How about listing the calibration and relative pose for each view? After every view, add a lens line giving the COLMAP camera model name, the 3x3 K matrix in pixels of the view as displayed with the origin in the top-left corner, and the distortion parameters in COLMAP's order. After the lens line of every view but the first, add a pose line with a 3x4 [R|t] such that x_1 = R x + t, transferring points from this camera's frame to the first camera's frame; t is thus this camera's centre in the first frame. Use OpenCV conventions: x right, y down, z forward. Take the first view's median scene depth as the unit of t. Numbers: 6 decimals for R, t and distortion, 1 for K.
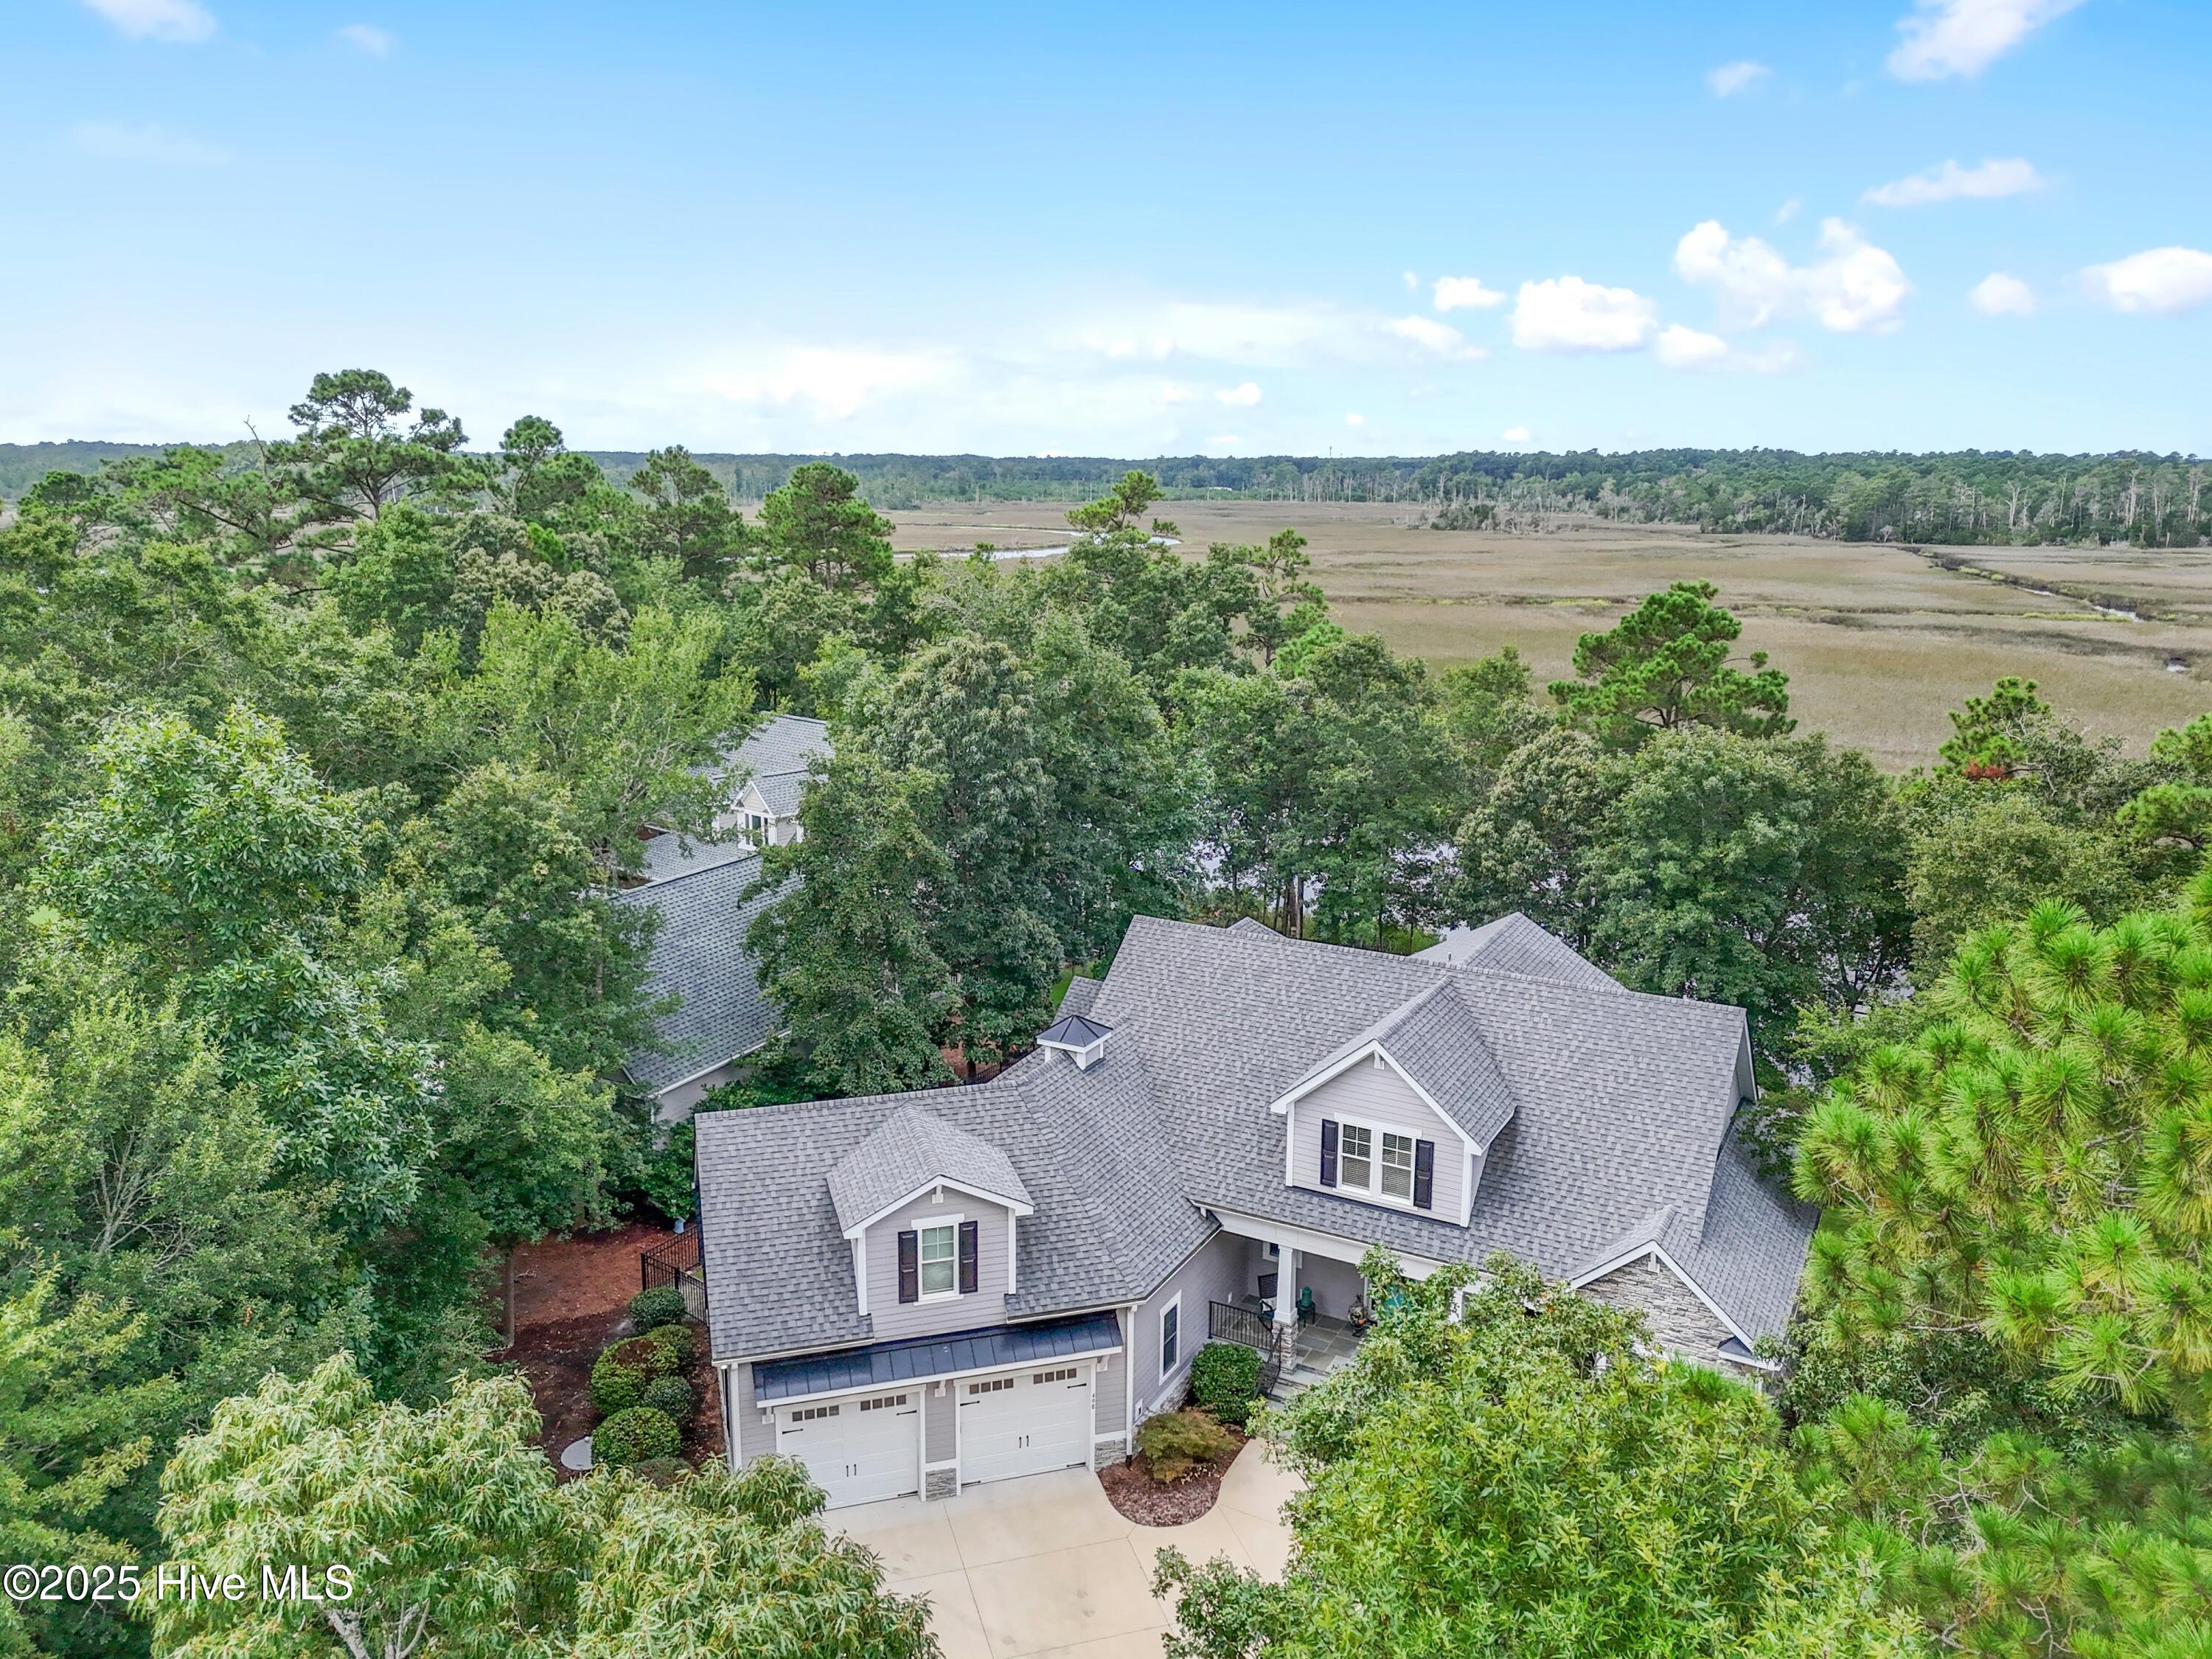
lens RADIAL K [[1619.4, 0, 1109.0], [0, 1619.4, 826.2], [0, 0, 1]] dist [0.071806, -0.067667]
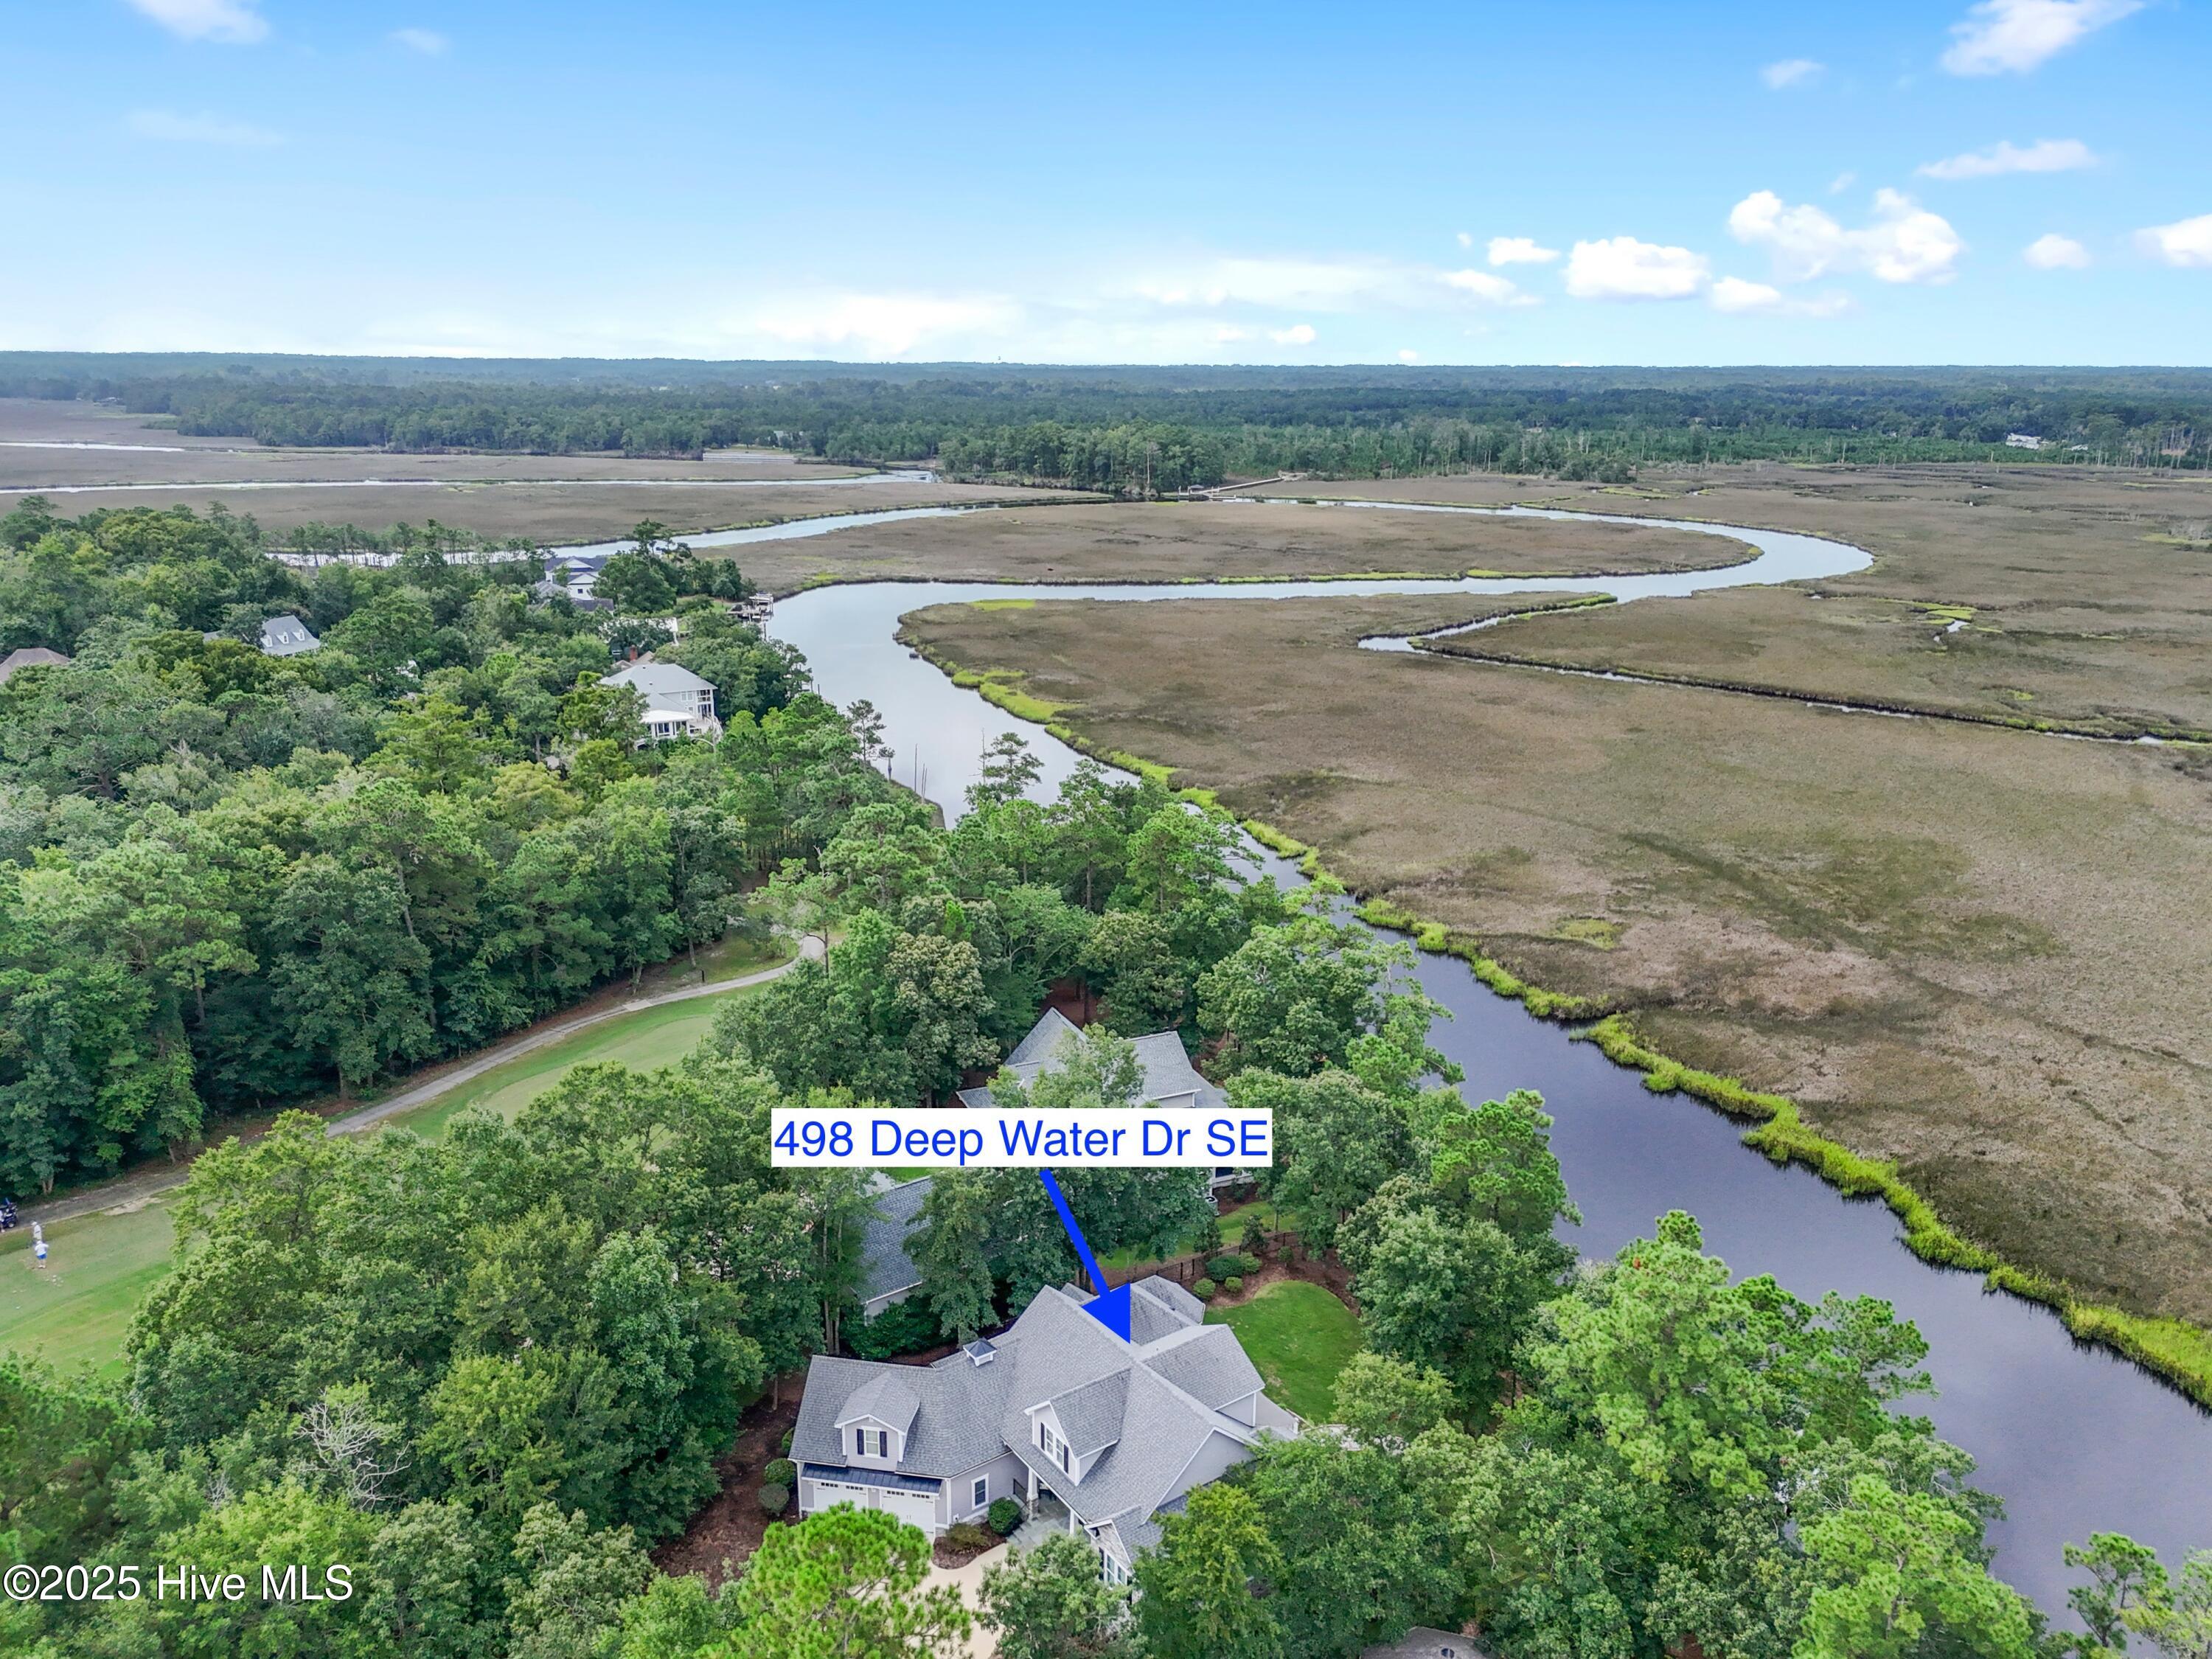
lens RADIAL K [[1619.4, 0, 1111.1], [0, 1619.4, 840.9], [0, 0, 1]] dist [0.071806, -0.067667]
pose [[0.897755, 0.127256, -0.421713, 0.780366], [-0.098593, 0.991123, 0.089193, -0.612262], [0.429319, -0.038496, 0.902332, -0.735951]]
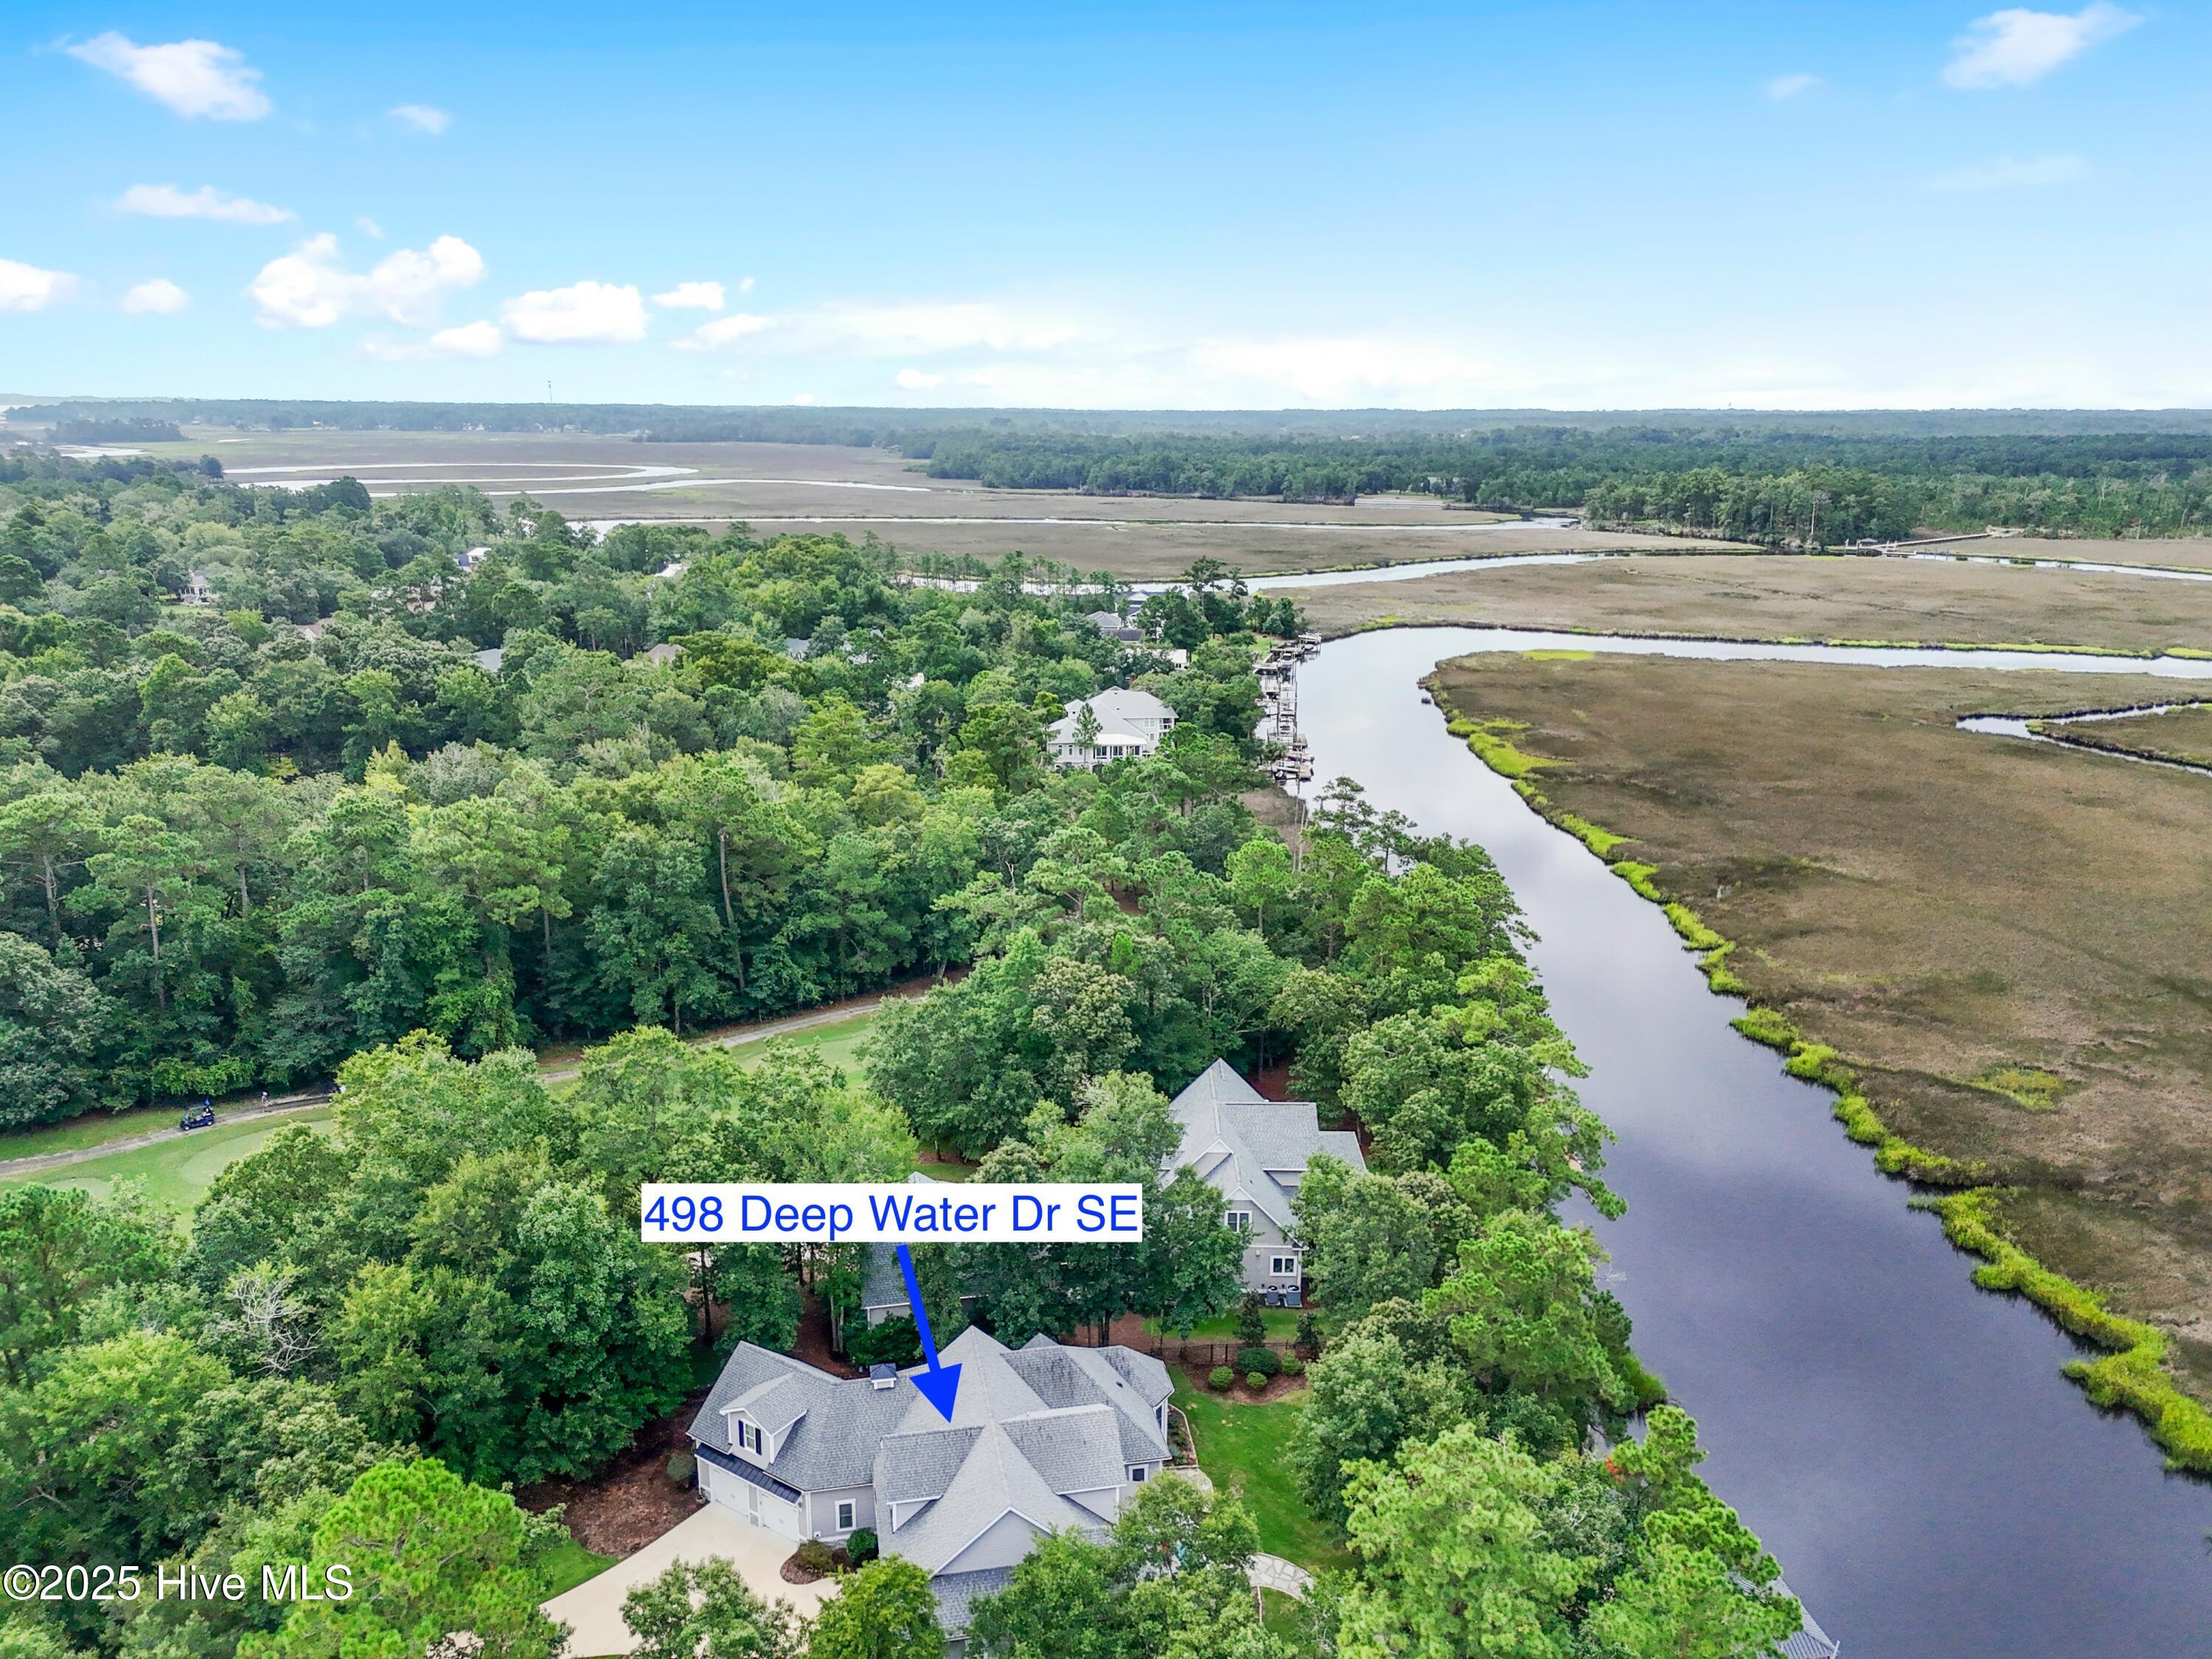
lens RADIAL K [[1619.4, 0, 1105.9], [0, 1619.4, 833.7], [0, 0, 1]] dist [0.071806, -0.067667]
pose [[0.637394, 0.195567, -0.745307, 1.312048], [-0.168464, 0.979224, 0.112874, -0.694925], [0.751897, 0.053612, 0.657097, -0.225566]]
